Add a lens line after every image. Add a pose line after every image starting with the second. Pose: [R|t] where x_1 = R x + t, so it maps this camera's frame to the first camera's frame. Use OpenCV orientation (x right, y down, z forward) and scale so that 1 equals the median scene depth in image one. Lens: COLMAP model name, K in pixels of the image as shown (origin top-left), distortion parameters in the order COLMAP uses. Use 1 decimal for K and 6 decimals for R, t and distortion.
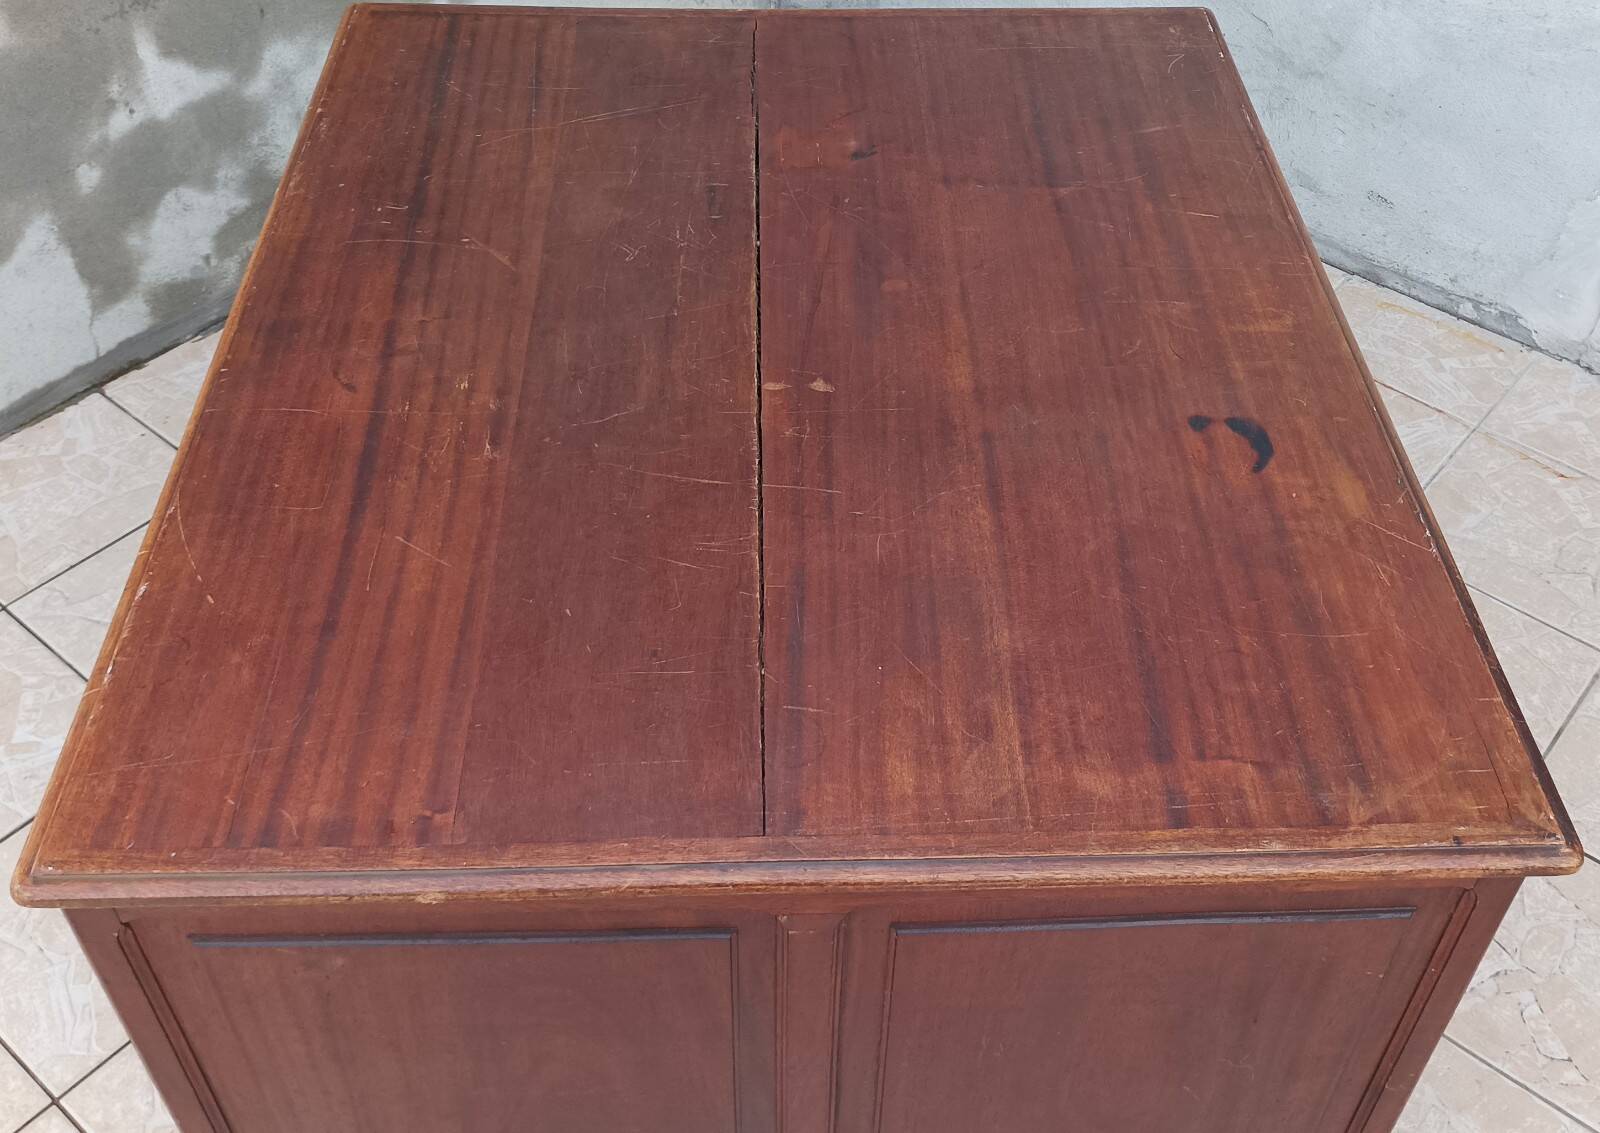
lens RADIAL K [[1633.2, 0, 856.7], [0, 1633.2, 501.9], [0, 0, 1]] dist [0.023770, -0.037049]
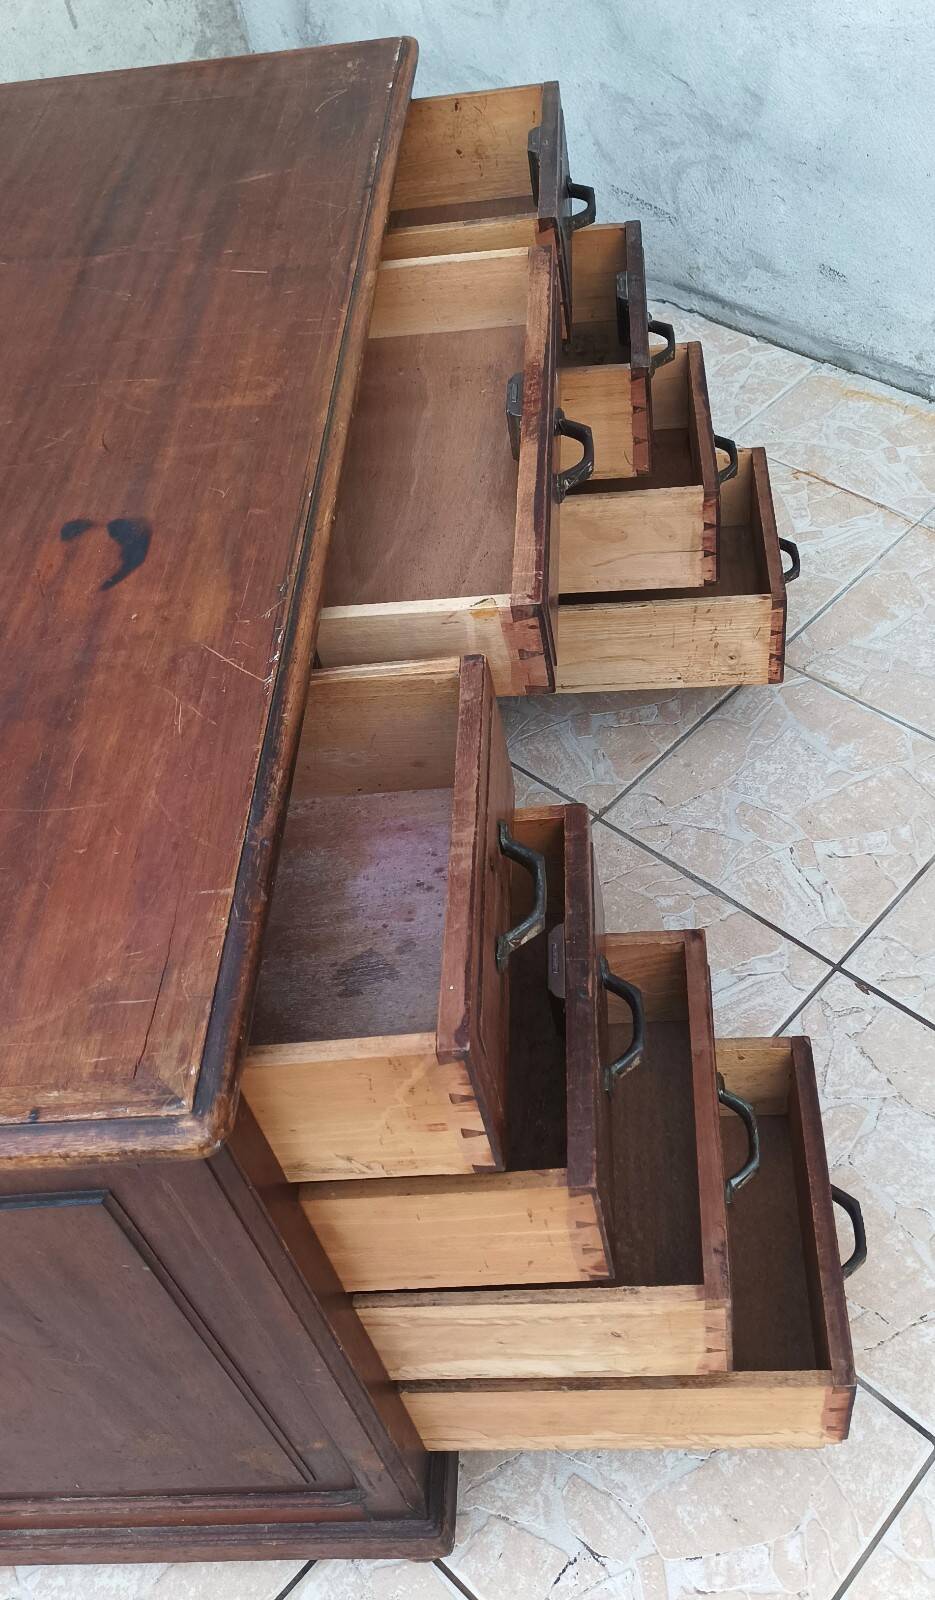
lens RADIAL K [[1457.6, 0, 573.8], [0, 1457.6, 754.5], [0, 0, 1]] dist [0.014951, -0.004566]
pose [[0.990430, -0.054187, -0.126931, 0.506413], [0.063376, 0.995566, 0.069509, 0.023323], [0.122602, -0.076888, 0.989473, 0.331480]]
